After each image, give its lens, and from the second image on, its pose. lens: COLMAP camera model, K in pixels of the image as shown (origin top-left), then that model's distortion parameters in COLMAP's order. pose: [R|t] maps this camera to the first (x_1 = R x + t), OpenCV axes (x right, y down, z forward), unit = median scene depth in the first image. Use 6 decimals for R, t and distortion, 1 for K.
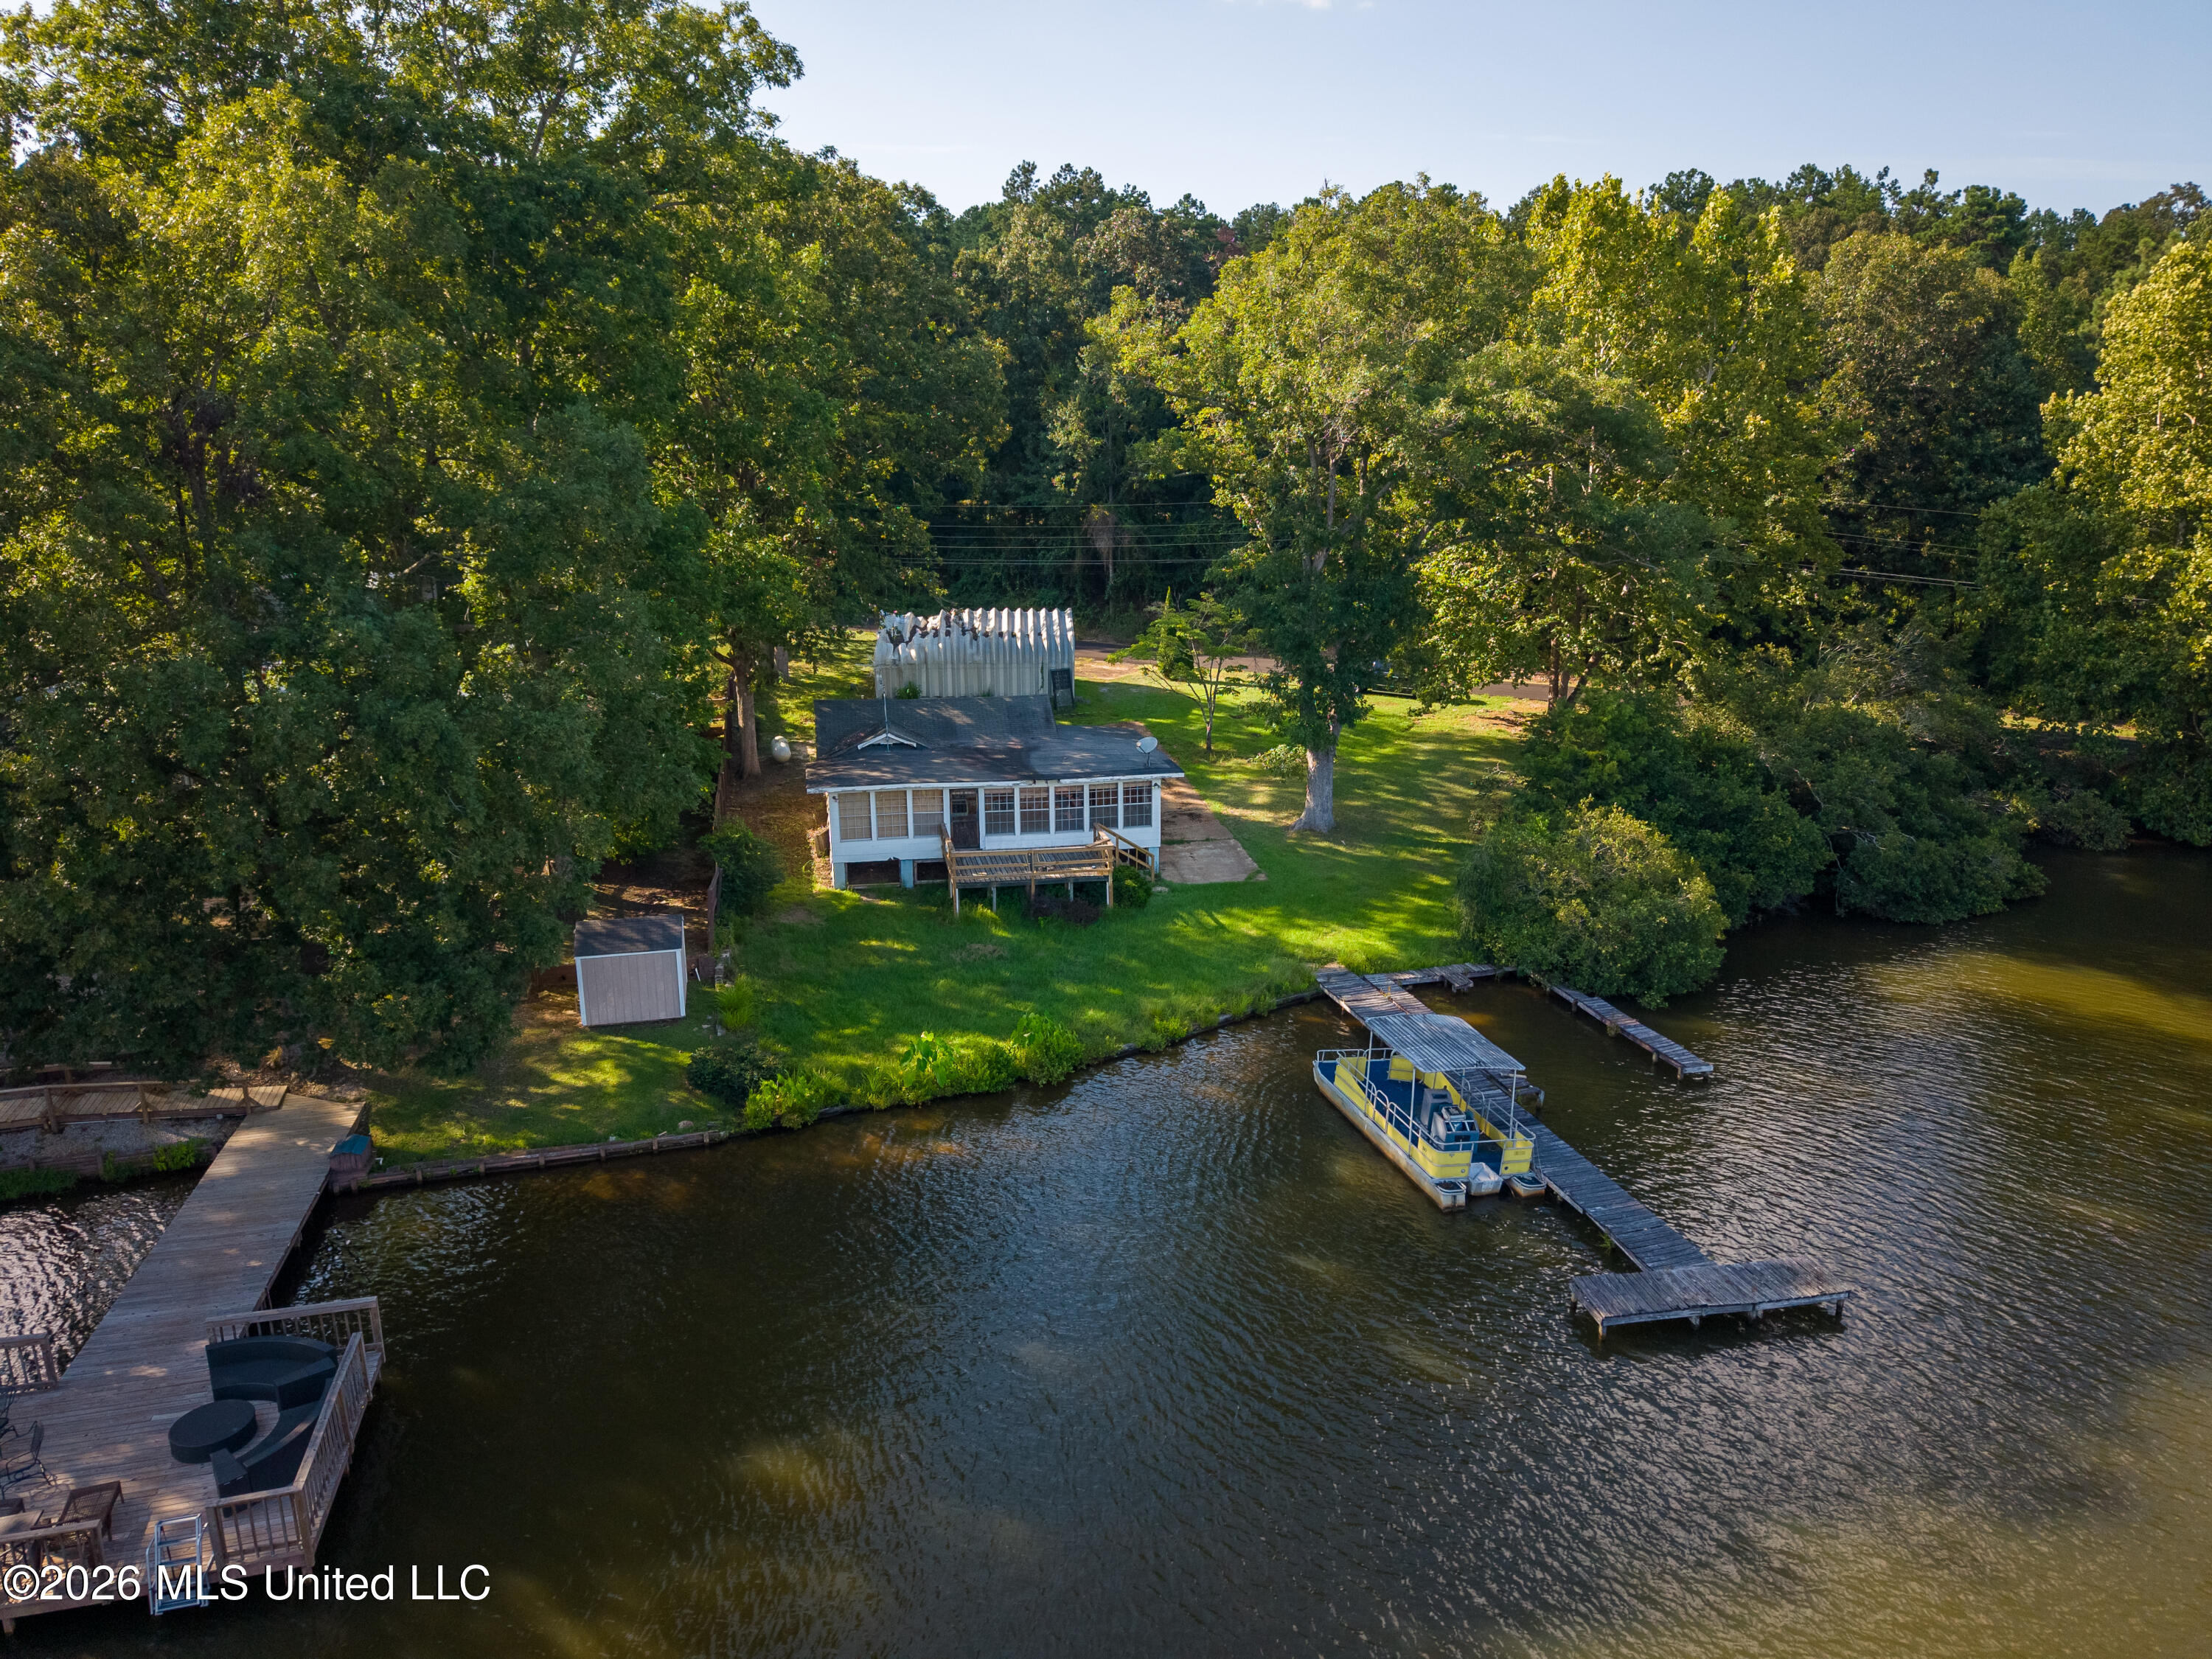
lens RADIAL K [[1513.7, 0, 1108.8], [0, 1513.7, 826.3], [0, 0, 1]] dist [-0.001518, -0.003175]
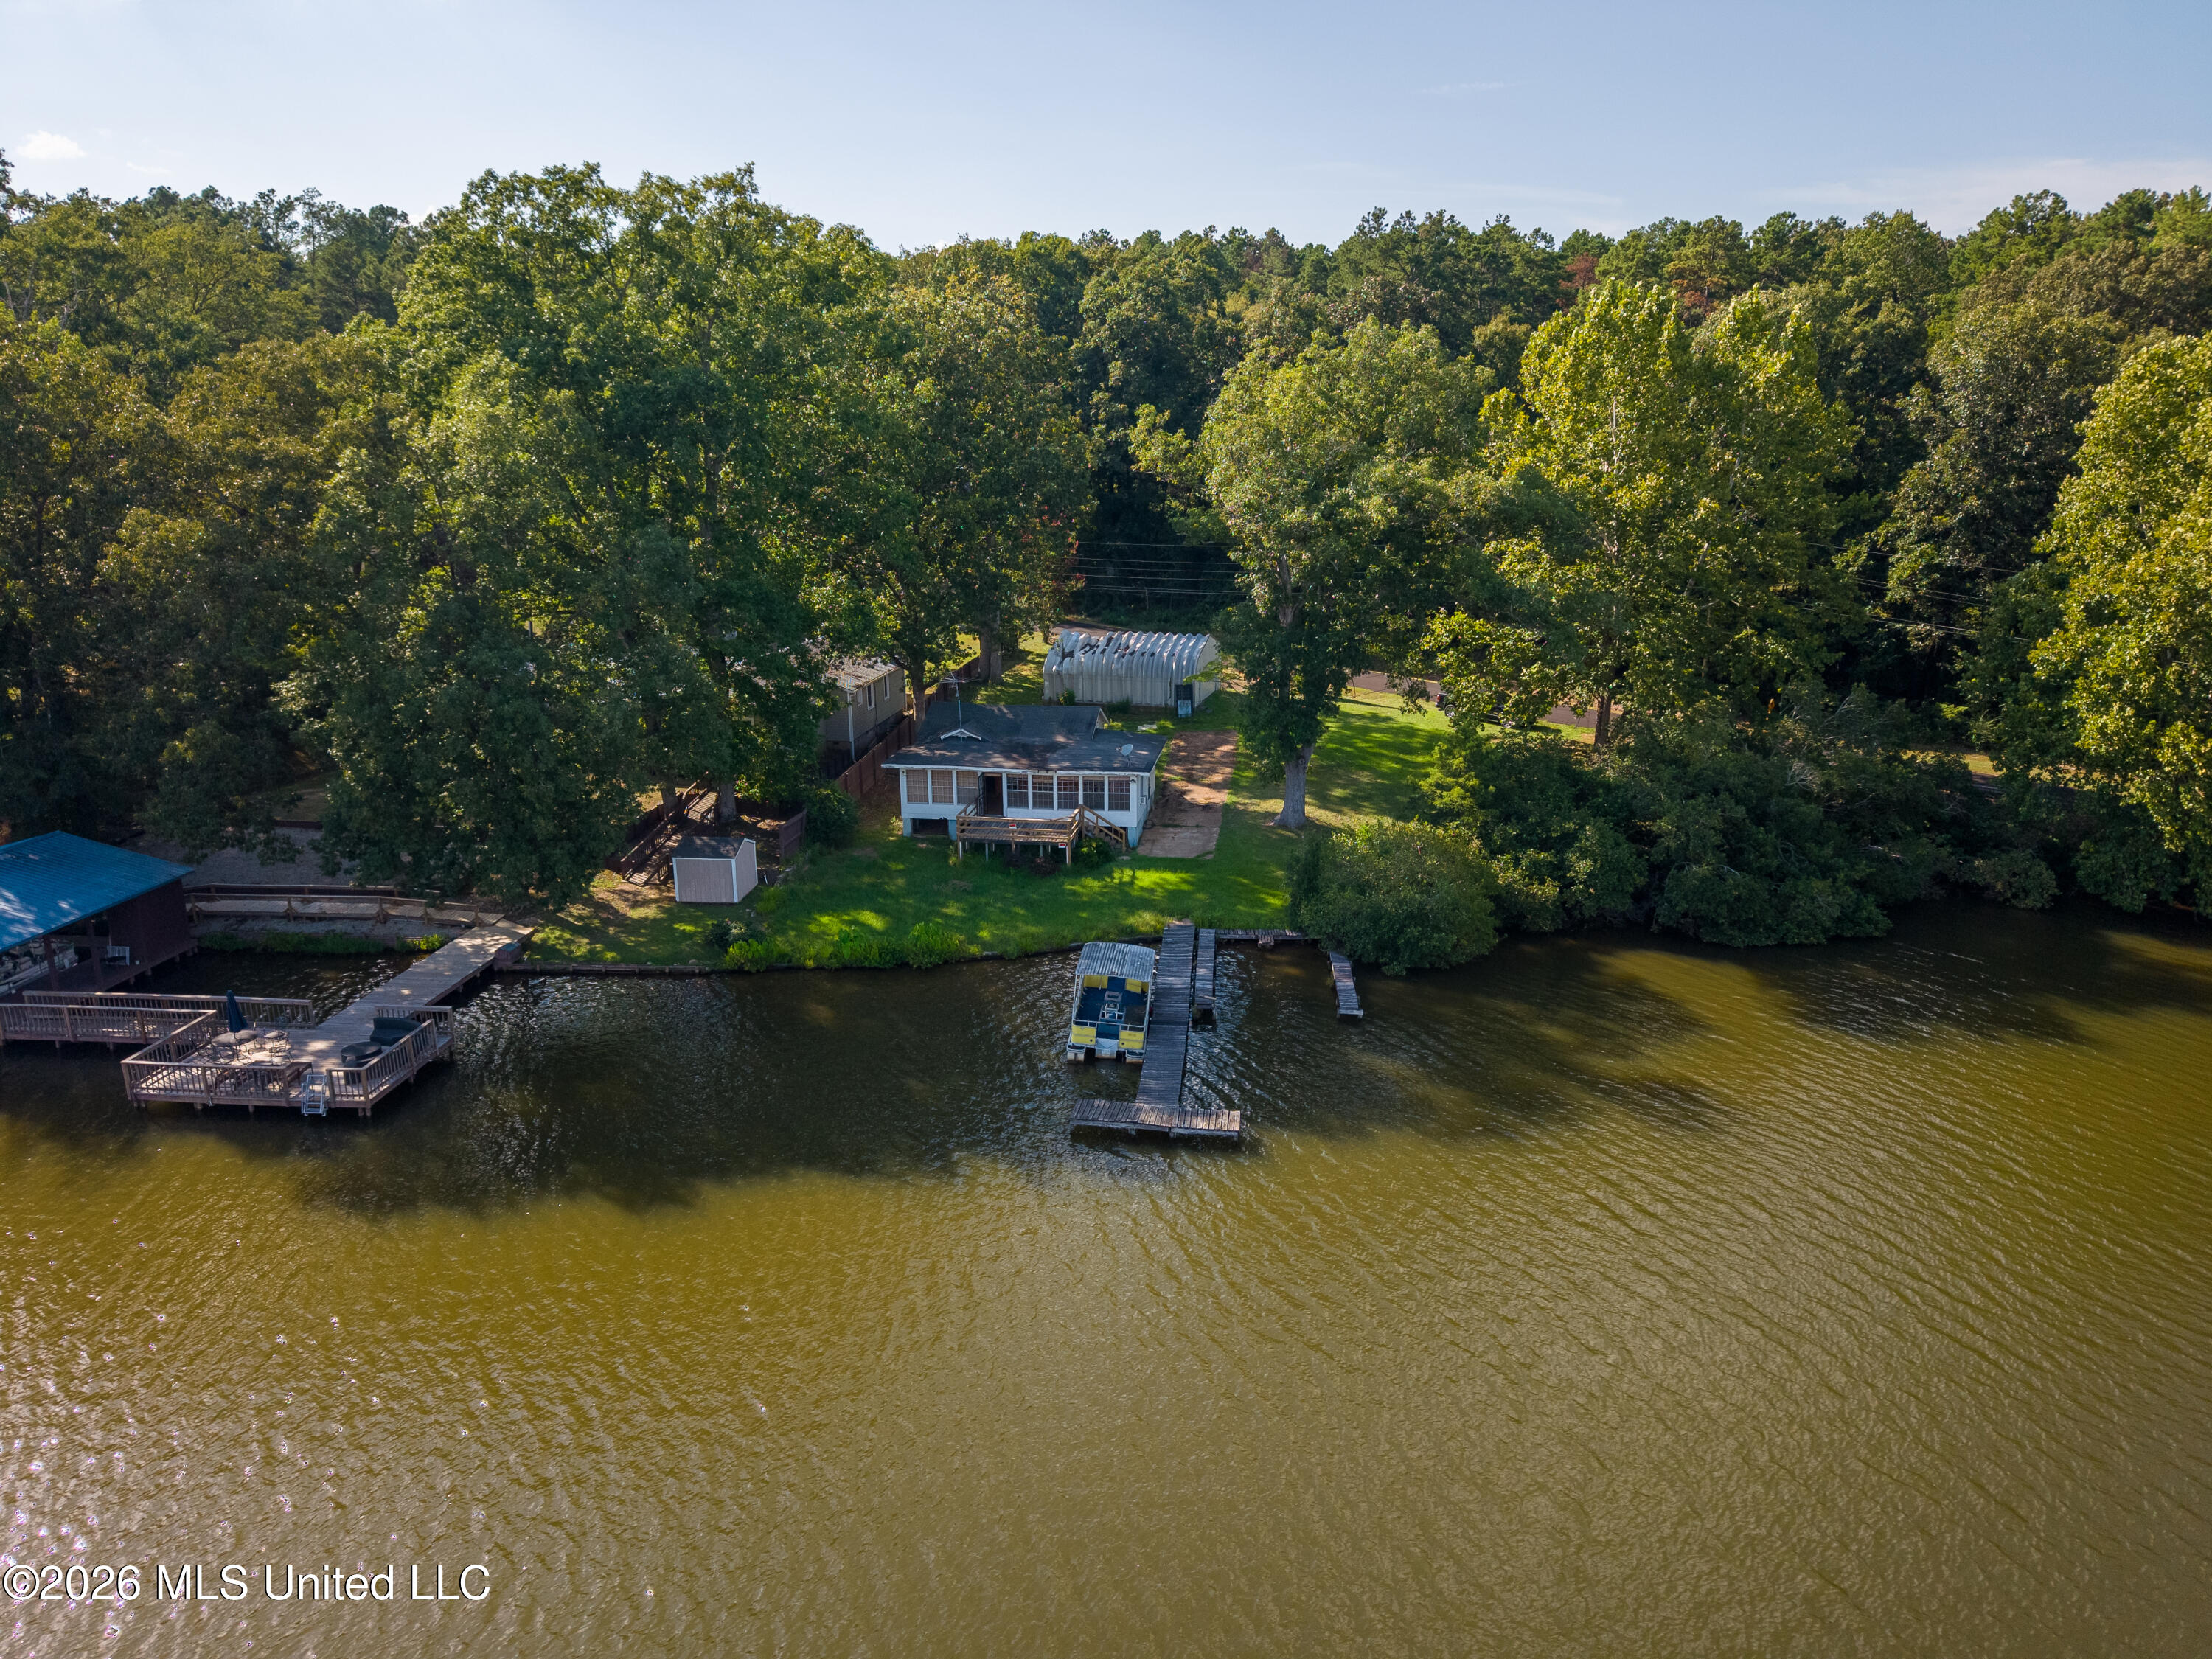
lens RADIAL K [[1513.7, 0, 1103.3], [0, 1513.7, 833.4], [0, 0, 1]] dist [-0.001518, -0.003175]
pose [[0.940684, 0.085393, -0.328362, 0.464760], [-0.080228, 0.996347, 0.029273, -0.018147], [0.329663, -0.001193, 0.944098, -0.284847]]
